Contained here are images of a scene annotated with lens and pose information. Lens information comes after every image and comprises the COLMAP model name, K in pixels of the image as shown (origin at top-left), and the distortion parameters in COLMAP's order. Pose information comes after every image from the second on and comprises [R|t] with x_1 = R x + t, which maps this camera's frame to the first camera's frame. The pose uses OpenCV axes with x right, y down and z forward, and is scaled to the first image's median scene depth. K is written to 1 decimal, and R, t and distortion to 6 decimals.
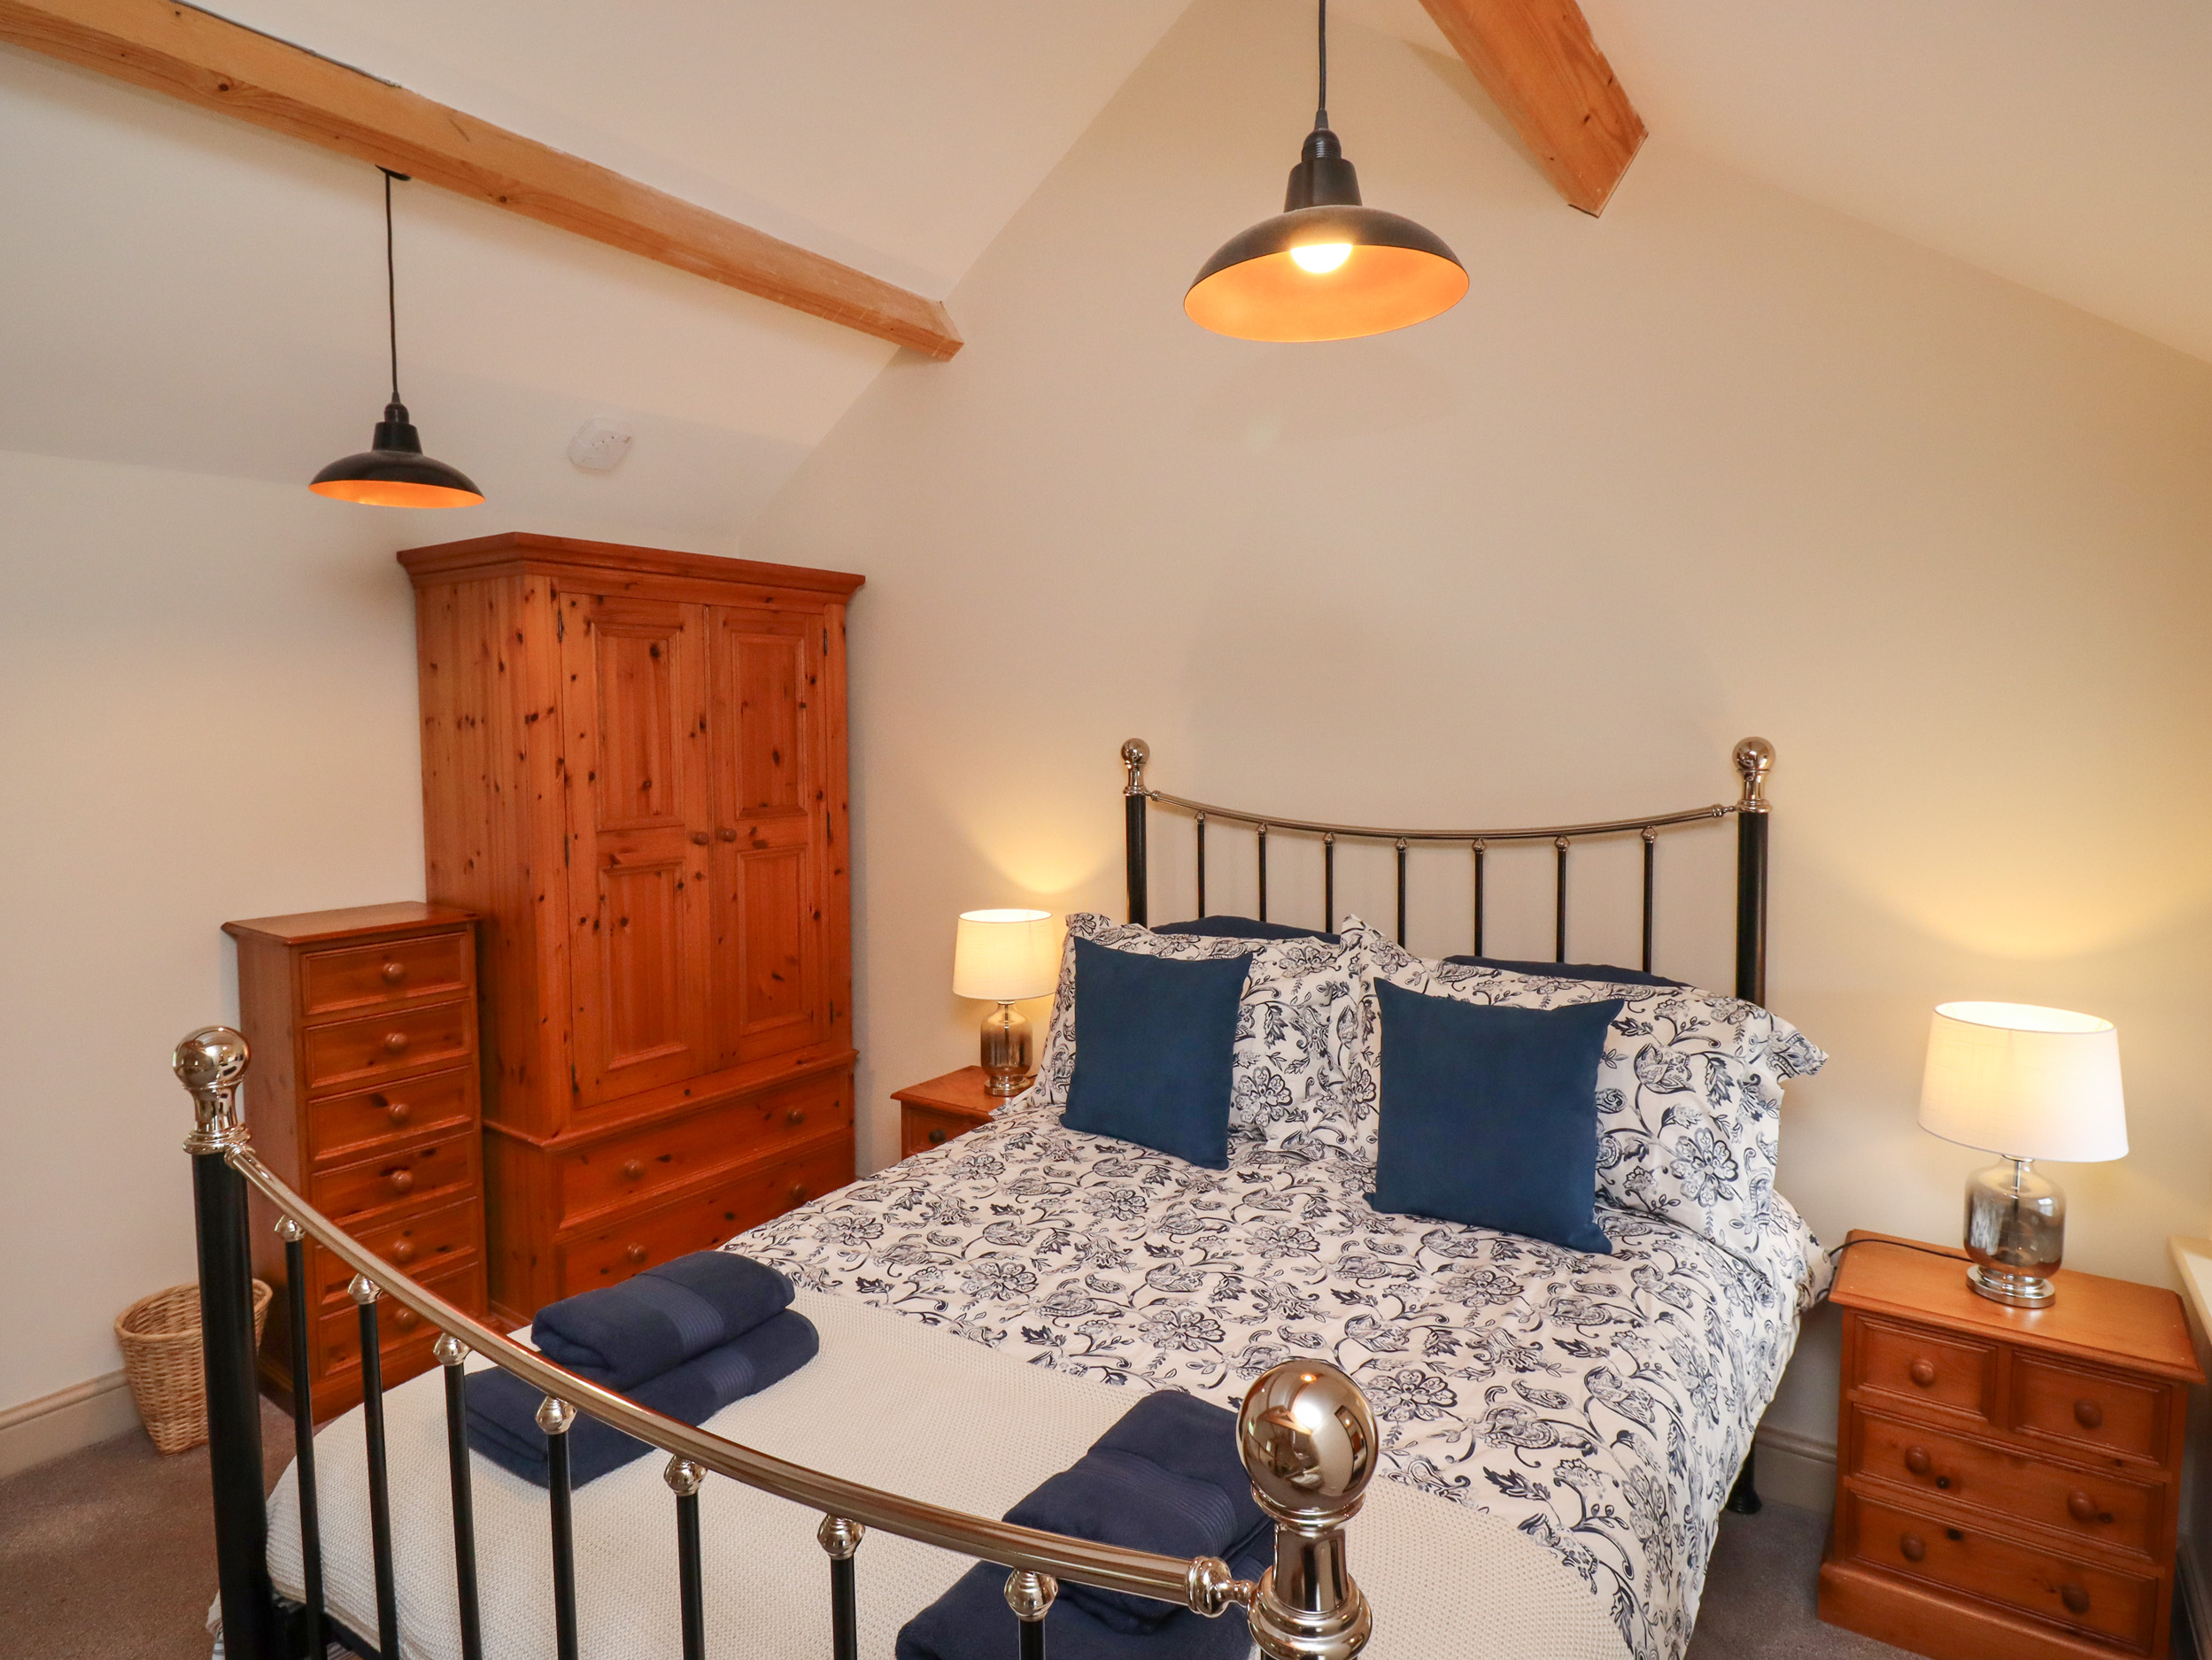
lens RADIAL K [[1229.2, 0, 1110.6], [0, 1229.2, 790.0], [0, 0, 1]] dist [-0.004251, -0.001866]
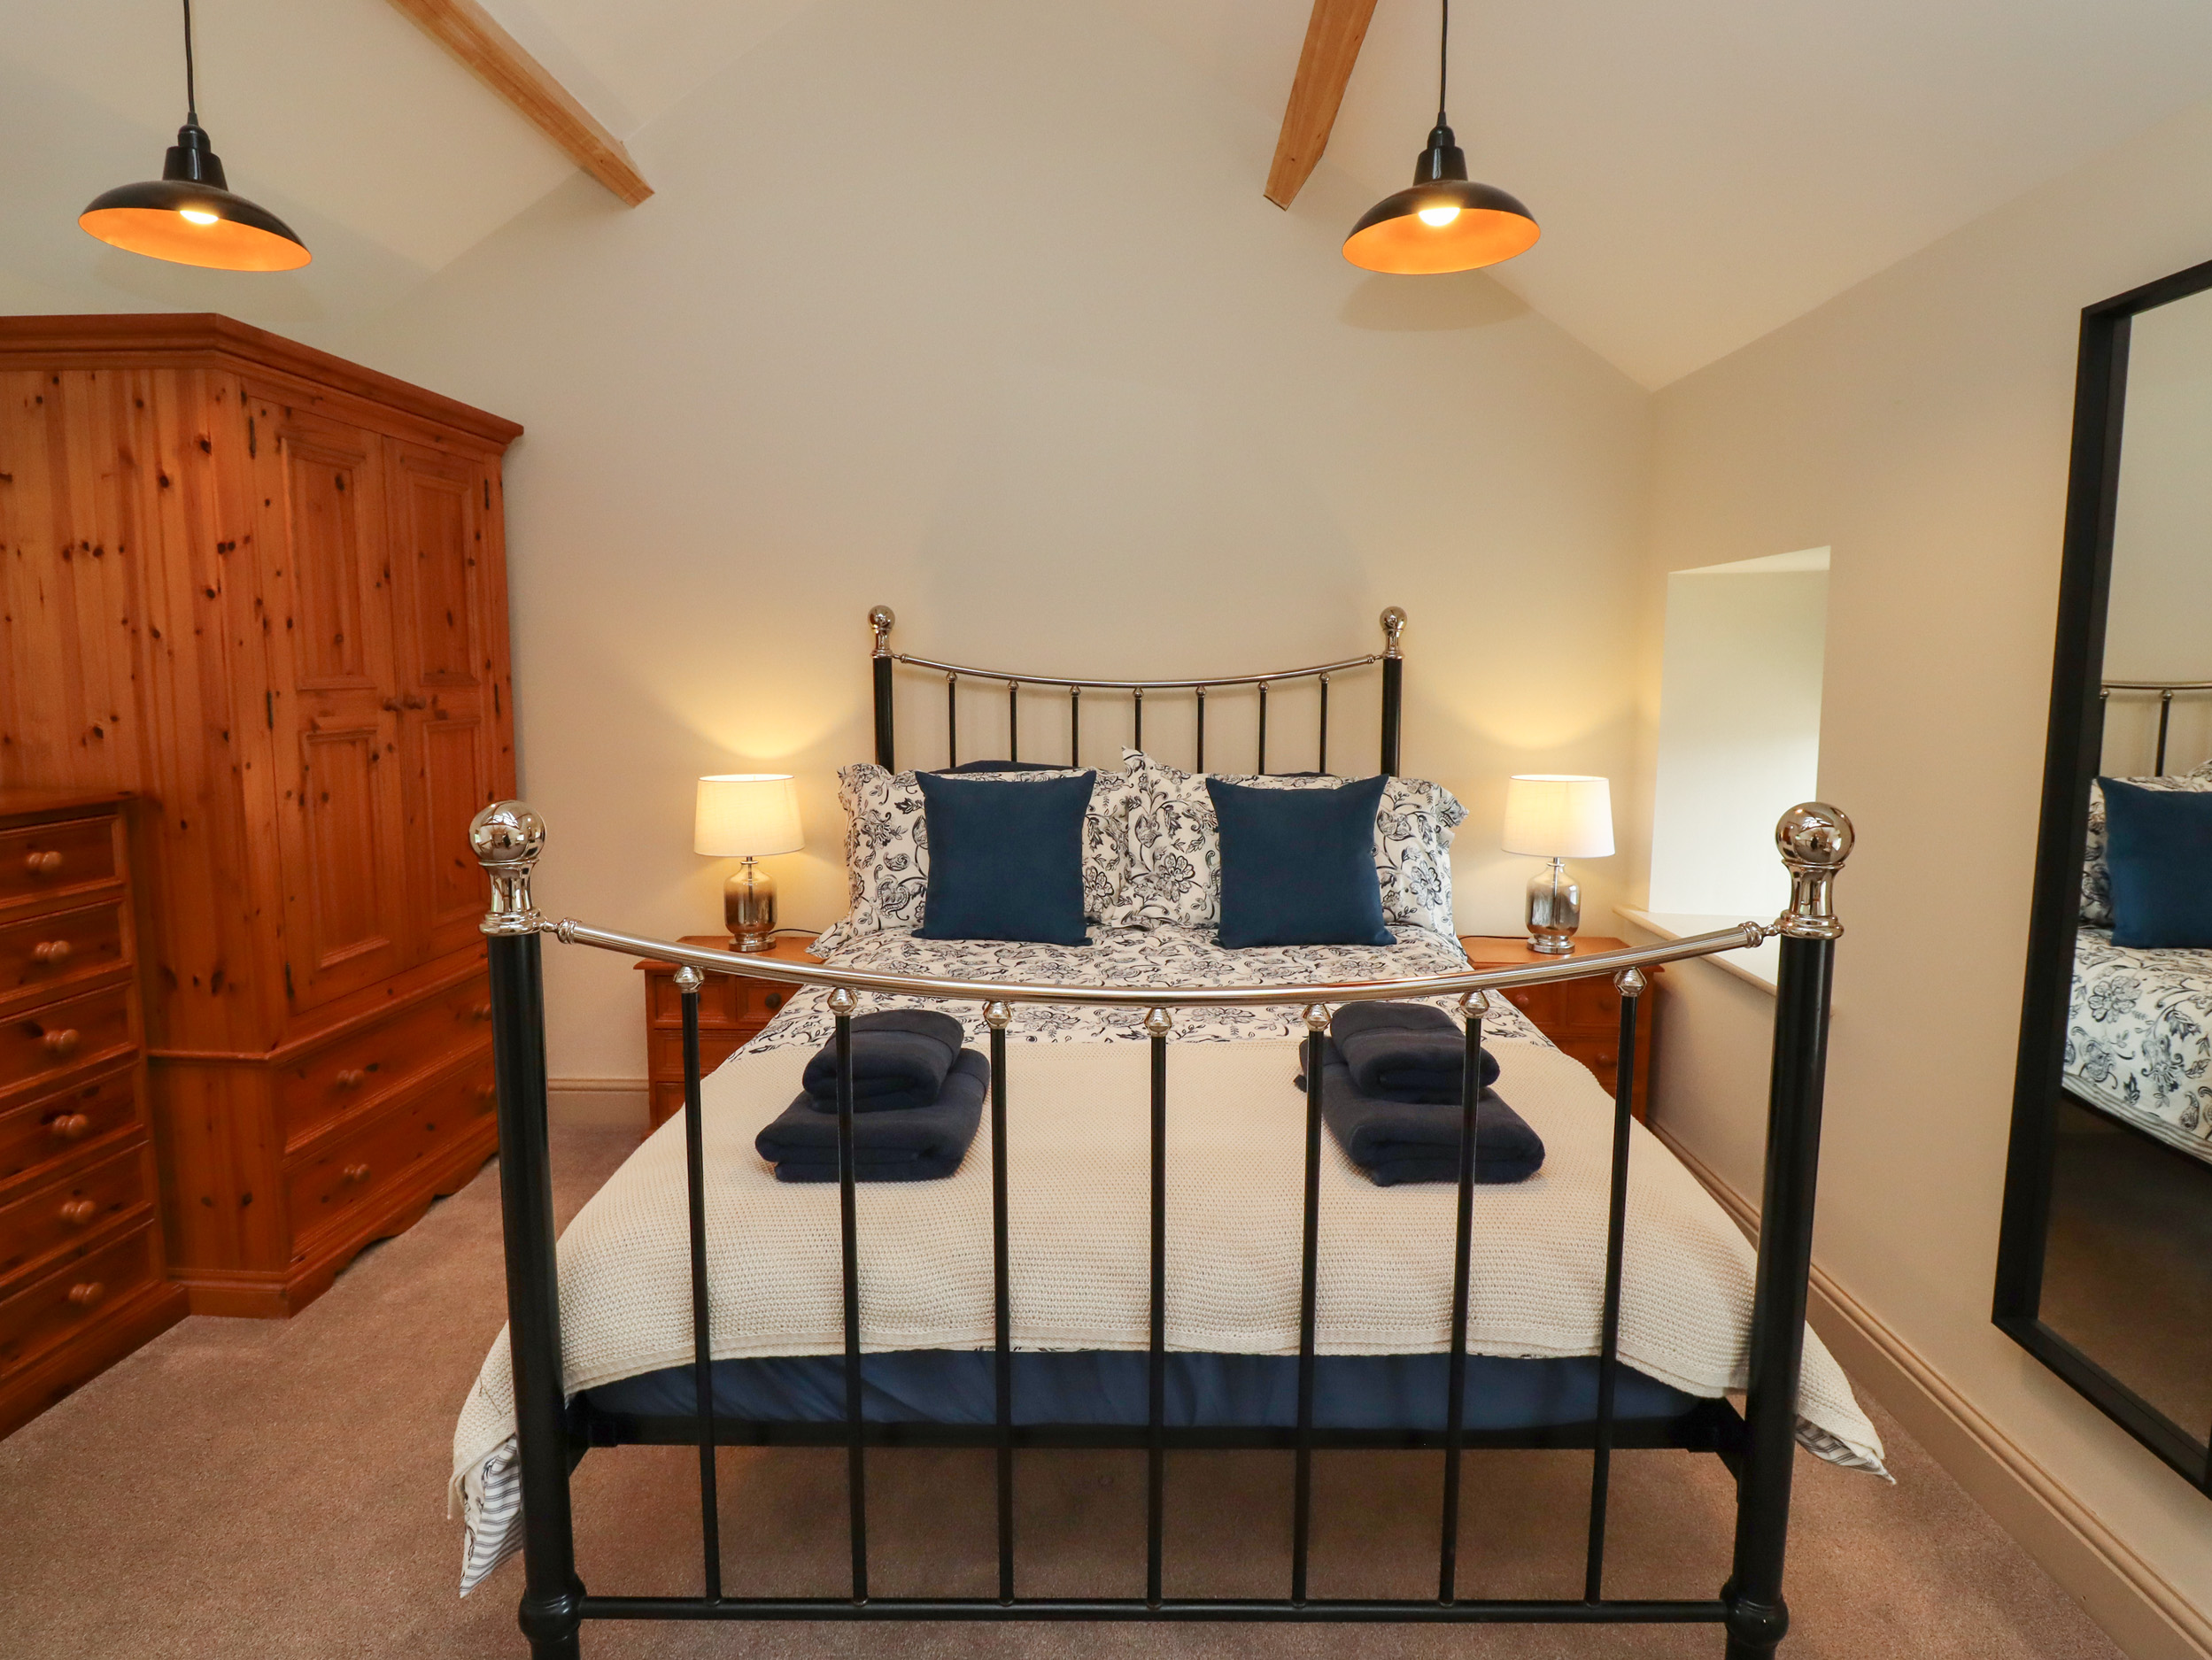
lens RADIAL K [[1196.4, 0, 1131.7], [0, 1196.4, 797.7], [0, 0, 1]] dist [0.000393, -0.012972]
pose [[0.833709, -0.049284, 0.550000, -0.400333], [0.017902, 0.997898, 0.062283, 0.068285], [-0.551913, -0.042080, 0.832839, -0.006366]]
